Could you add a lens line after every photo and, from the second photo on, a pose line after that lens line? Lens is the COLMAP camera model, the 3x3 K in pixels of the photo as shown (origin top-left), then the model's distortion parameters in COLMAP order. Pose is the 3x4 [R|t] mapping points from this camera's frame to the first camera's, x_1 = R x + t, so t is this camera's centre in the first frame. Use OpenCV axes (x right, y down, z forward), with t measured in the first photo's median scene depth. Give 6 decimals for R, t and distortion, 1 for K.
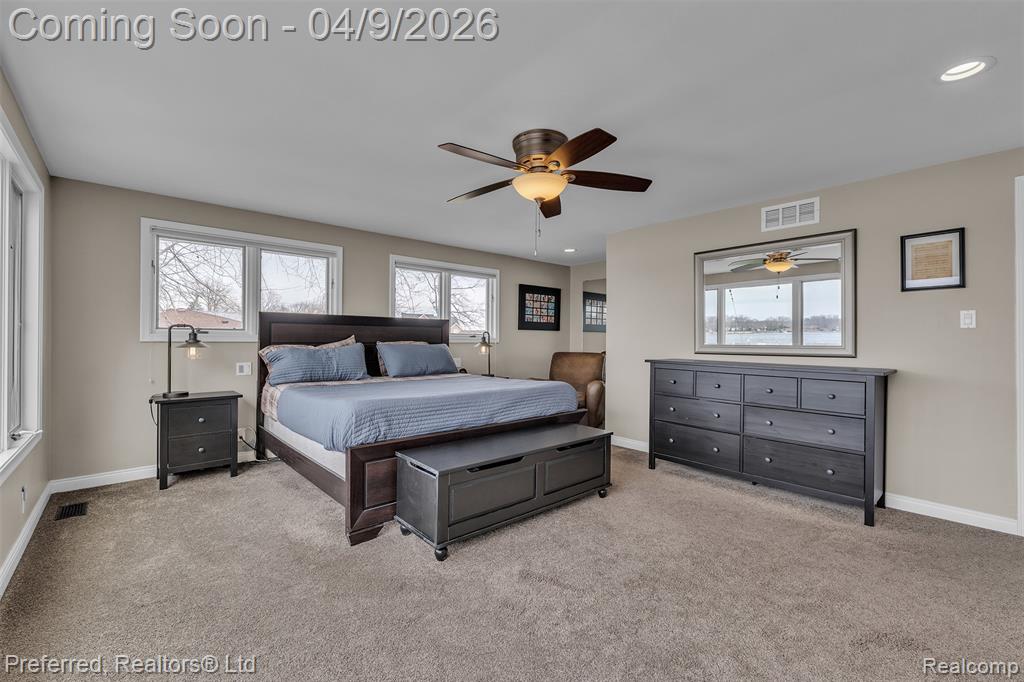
lens RADIAL K [[442.3, 0, 515.2], [0, 442.3, 339.0], [0, 0, 1]] dist [0.002082, 0.000053]
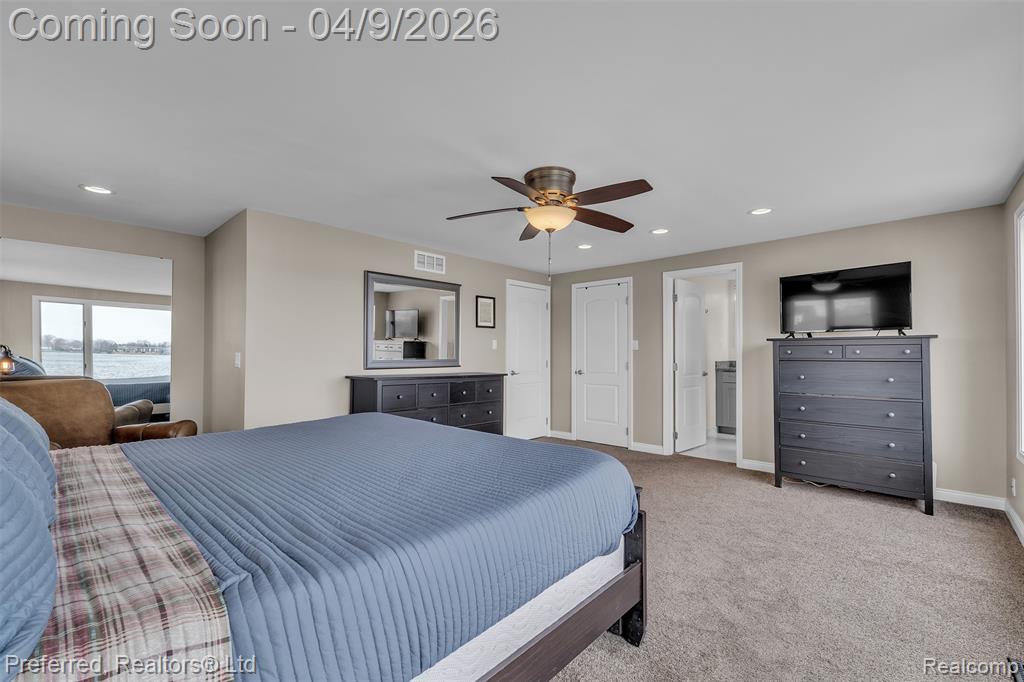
lens RADIAL K [[430.5, 0, 520.1], [0, 430.5, 346.8], [0, 0, 1]] dist [0.001870, 0.000941]
pose [[-0.073495, 0.009338, 0.997252, -0.811227], [-0.006164, 0.999933, -0.009817, -0.015937], [-0.997277, -0.006869, -0.073432, 0.954512]]
